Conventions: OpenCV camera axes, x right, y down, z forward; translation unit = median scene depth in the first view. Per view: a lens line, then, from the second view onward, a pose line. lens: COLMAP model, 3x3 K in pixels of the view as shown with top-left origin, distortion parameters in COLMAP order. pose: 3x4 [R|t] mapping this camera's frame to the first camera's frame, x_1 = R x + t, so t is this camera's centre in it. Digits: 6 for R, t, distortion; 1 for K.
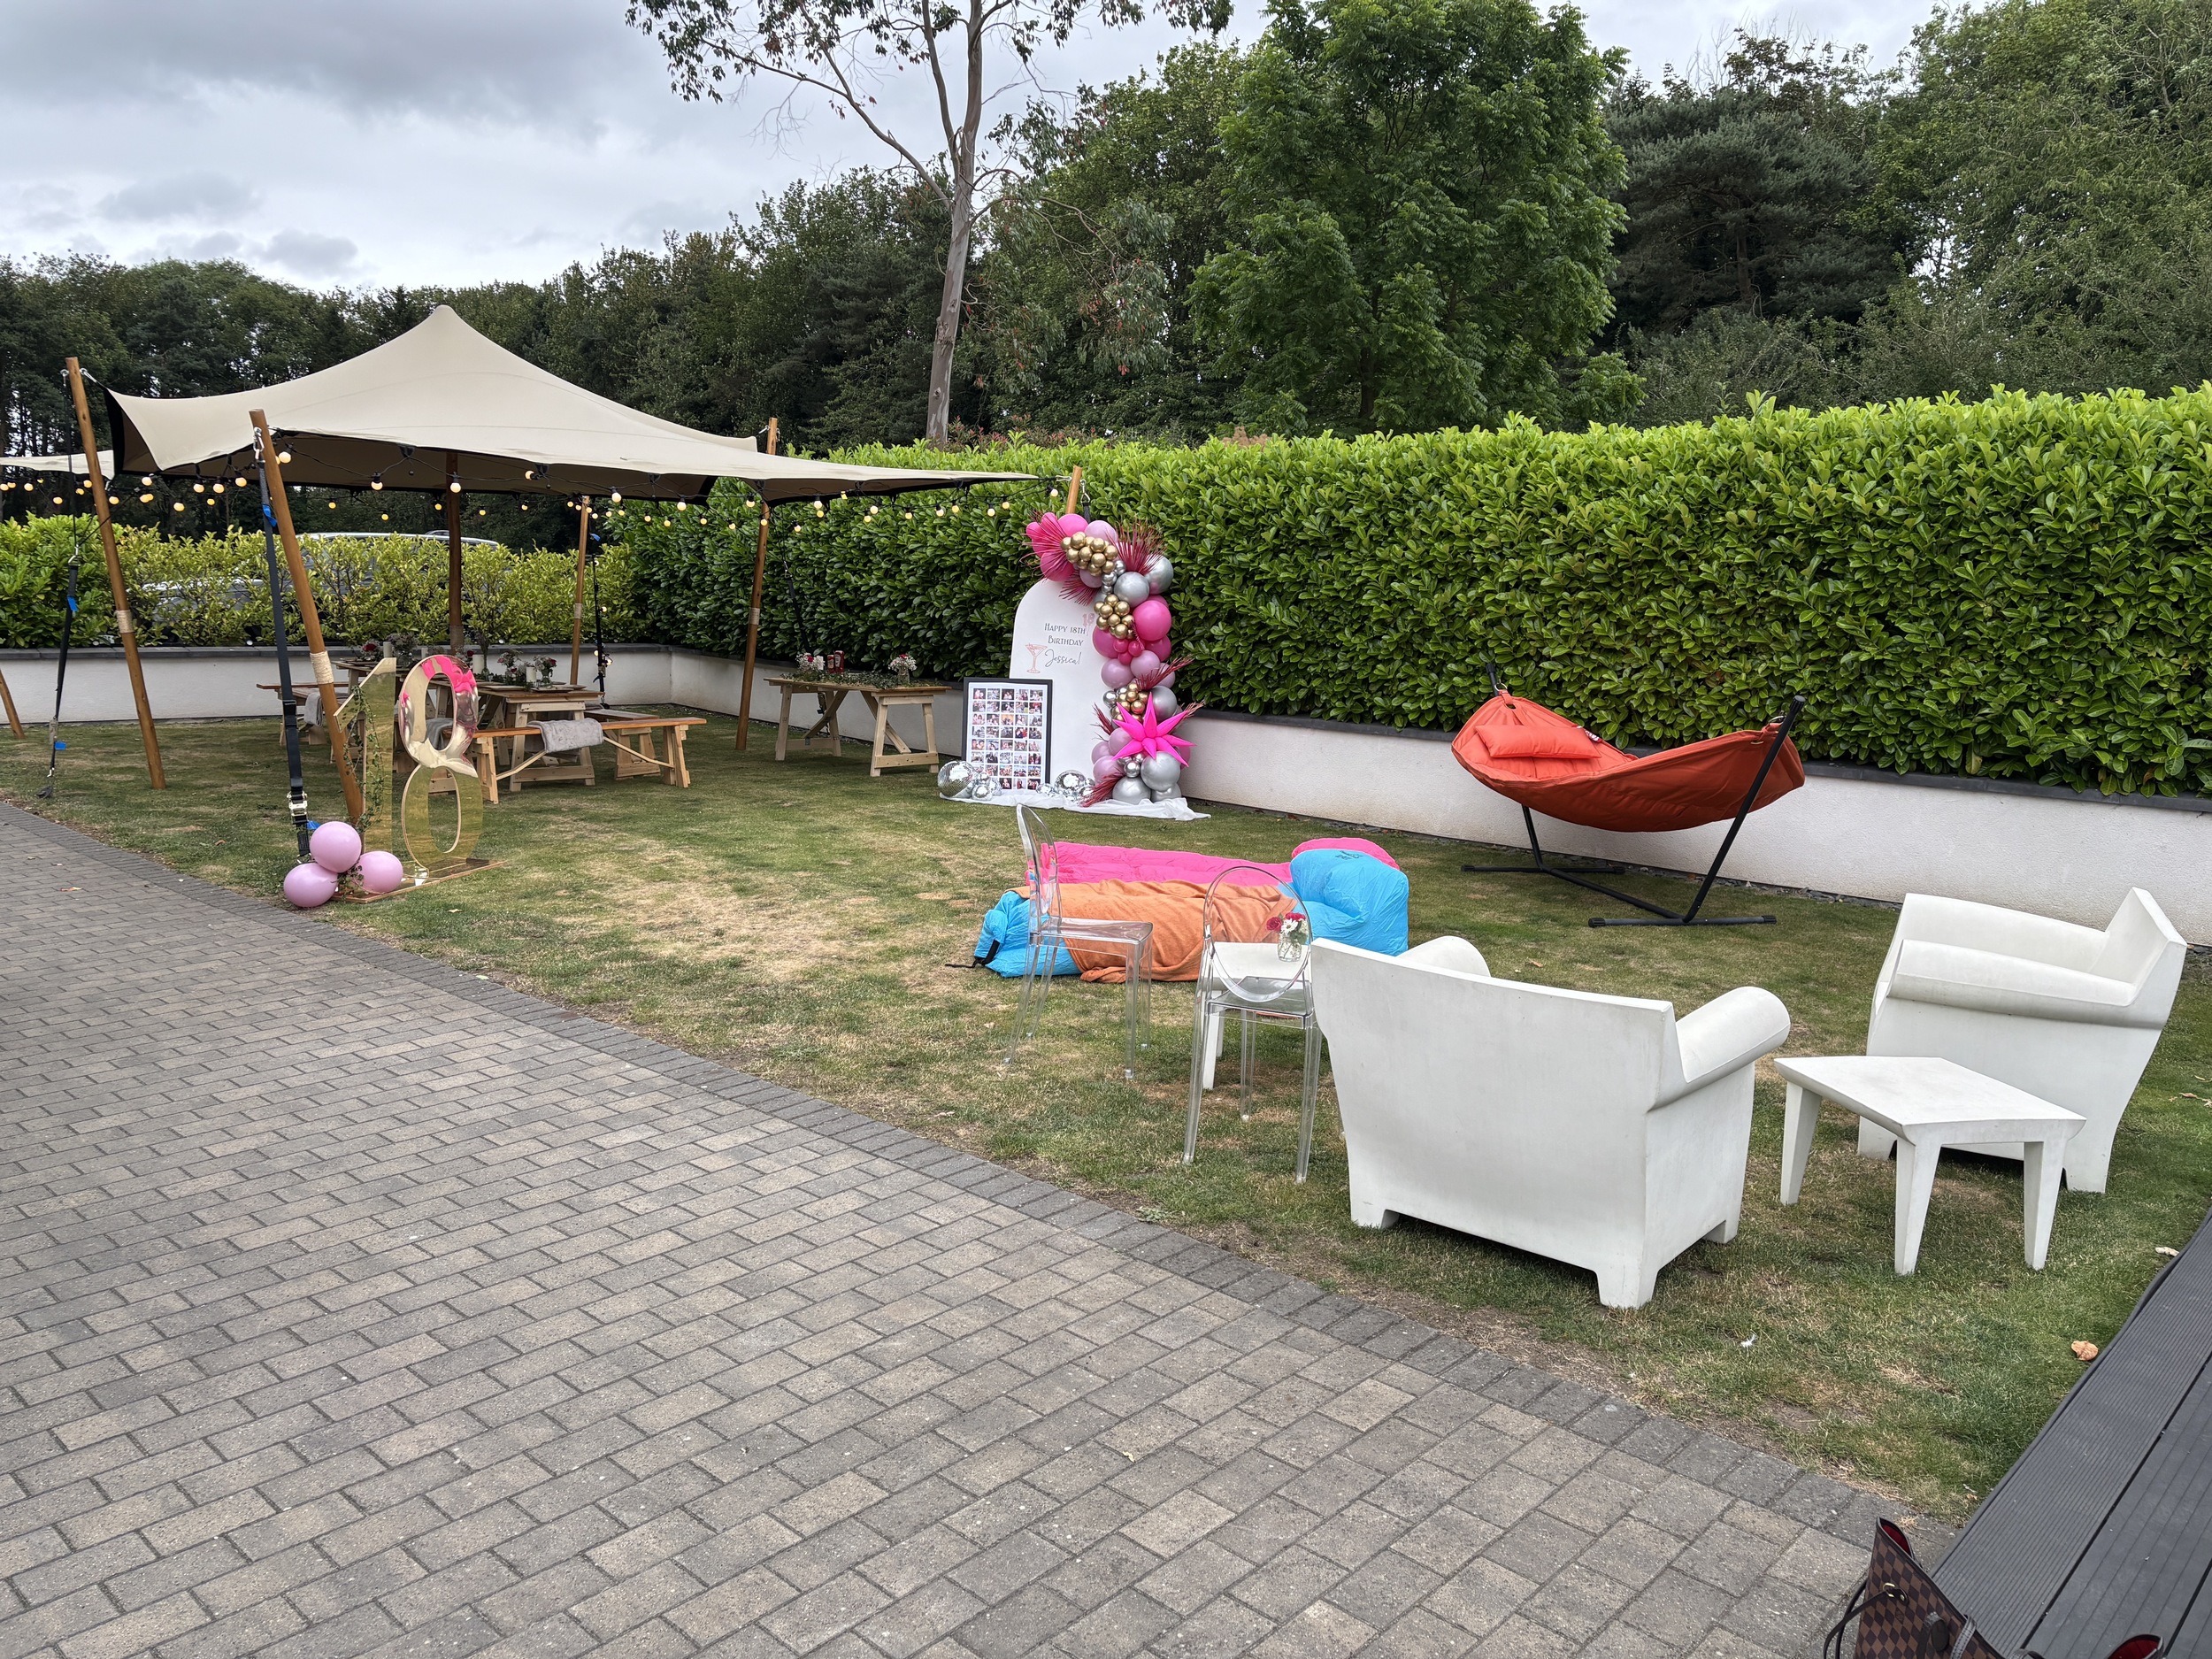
lens RADIAL K [[1726.3, 0, 1111.7], [0, 1726.3, 801.9], [0, 0, 1]] dist [0.093941, -0.106584]
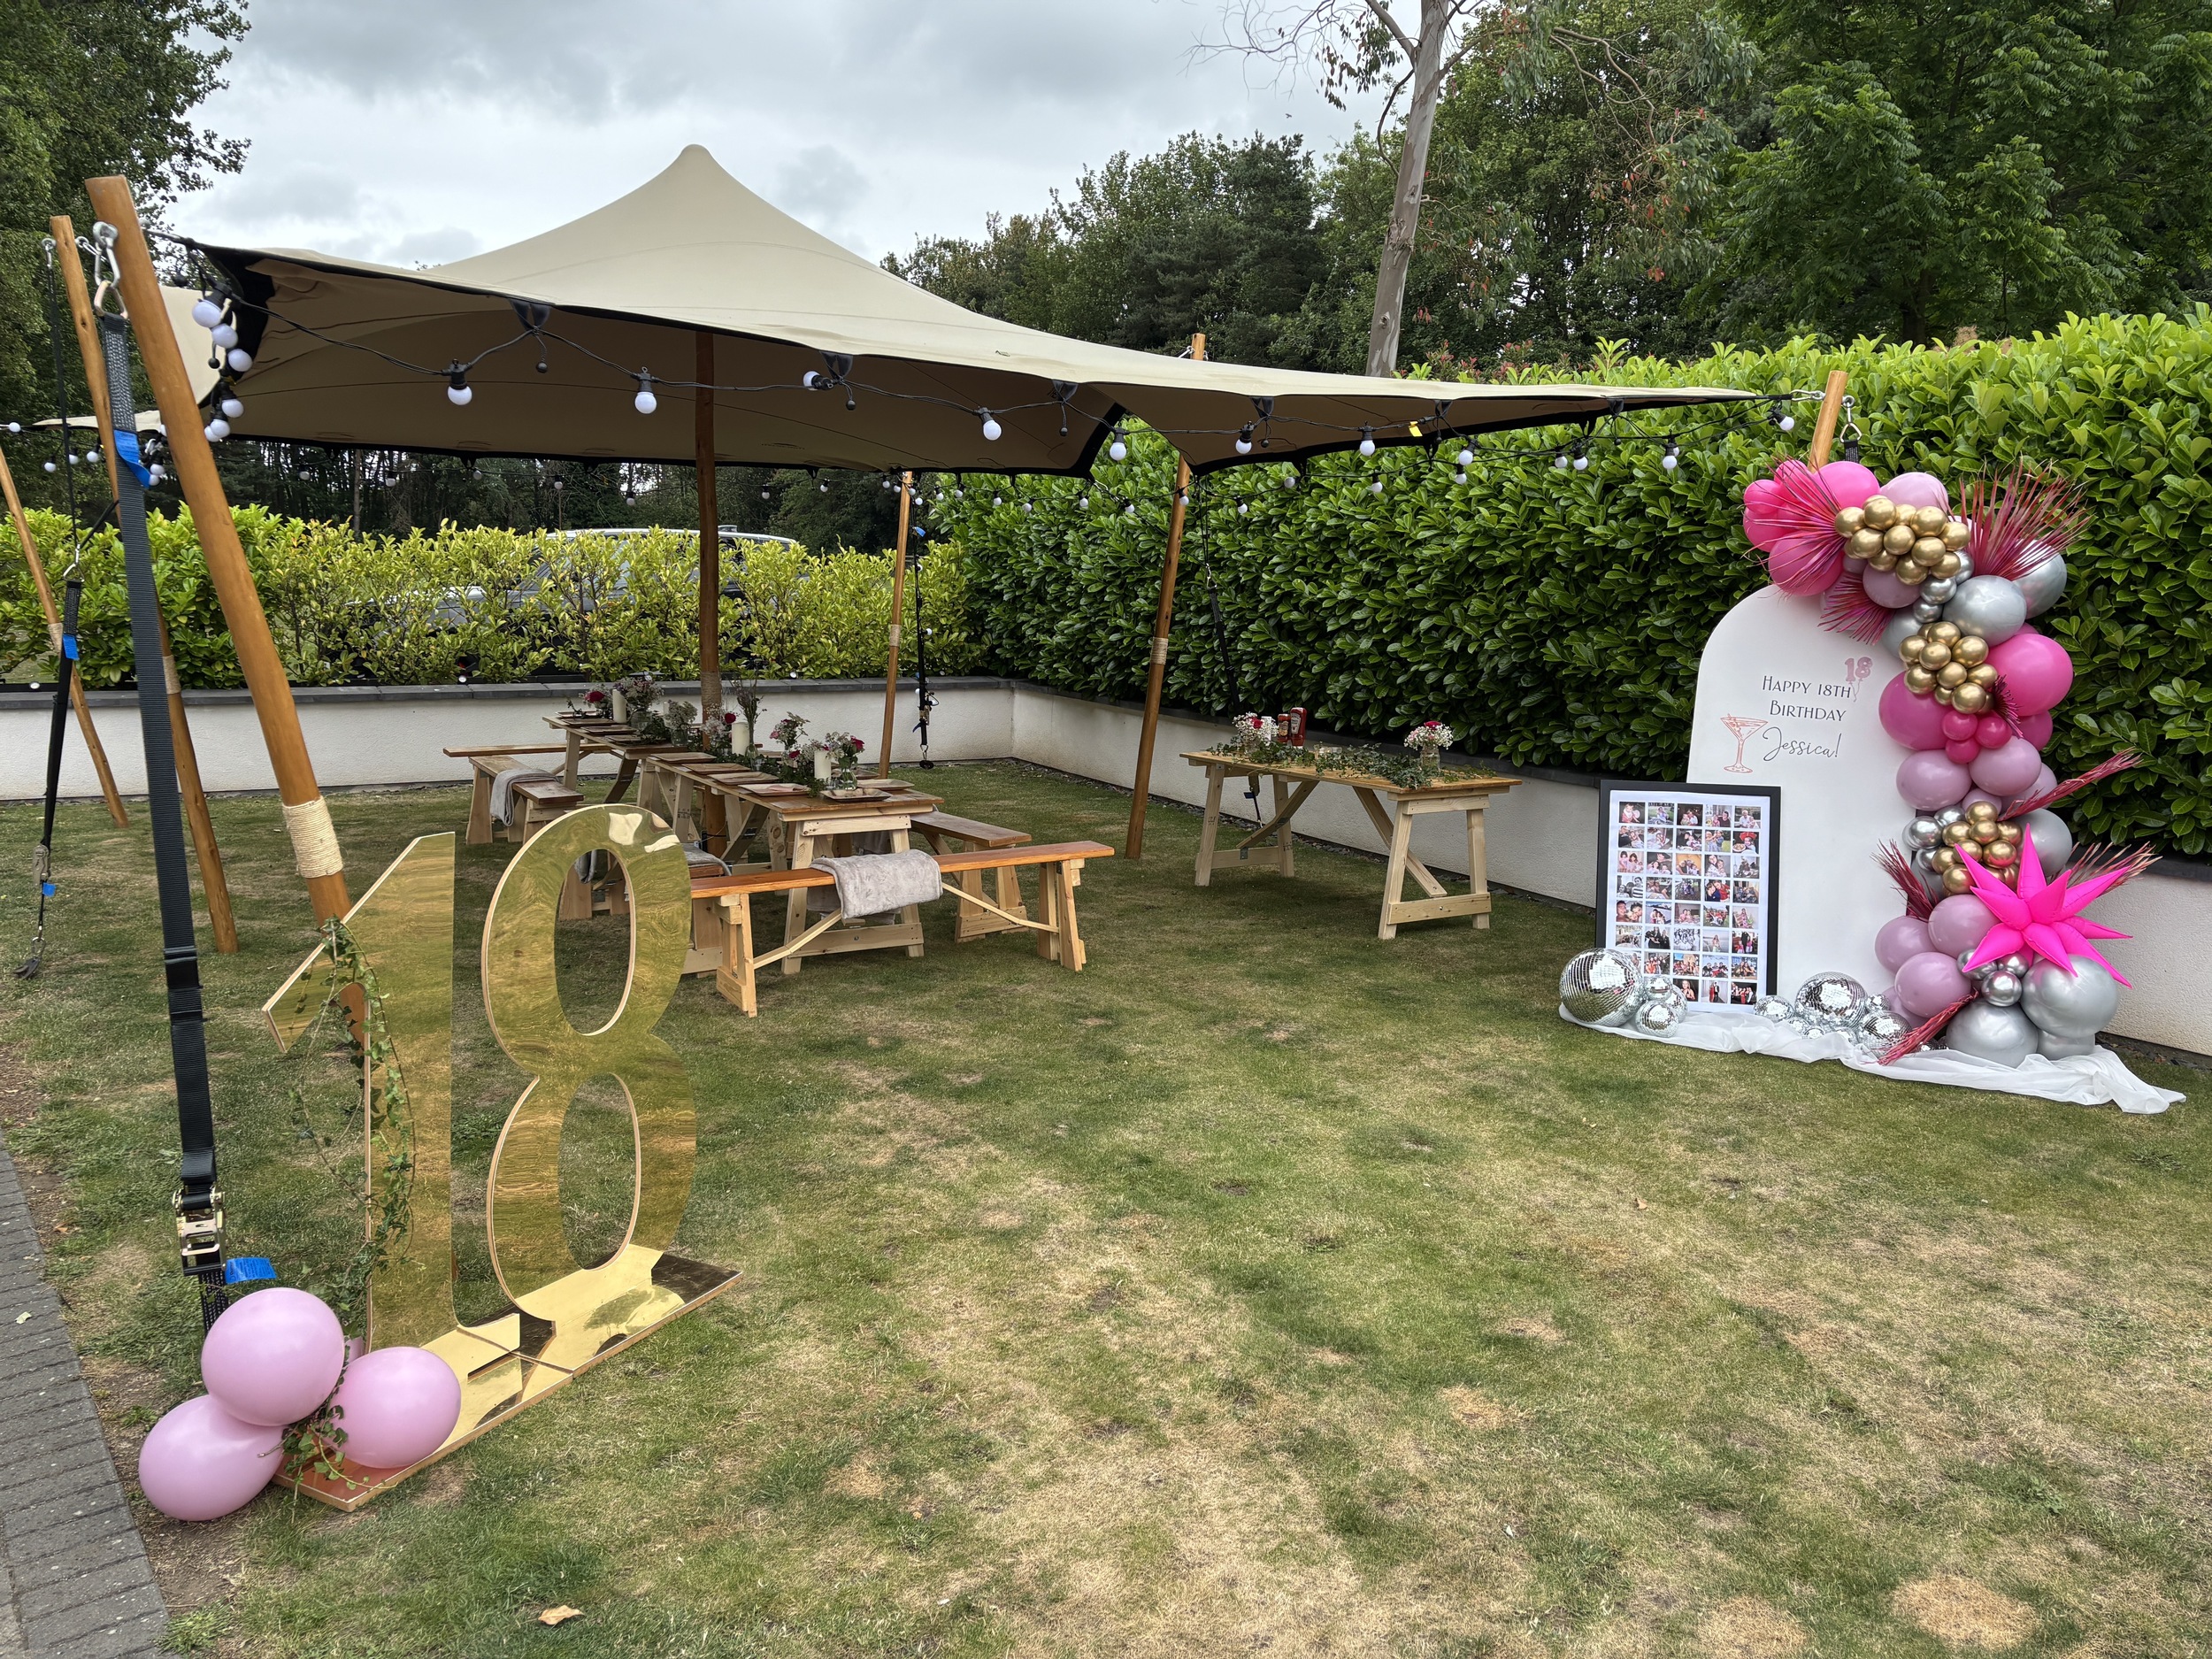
lens RADIAL K [[1726.3, 0, 1104.1], [0, 1726.3, 849.8], [0, 0, 1]] dist [0.093941, -0.106584]
pose [[0.985203, 0.022588, -0.169896, -0.114617], [-0.017725, 0.999390, 0.030083, -0.051409], [0.170472, -0.026626, 0.985003, 0.361999]]
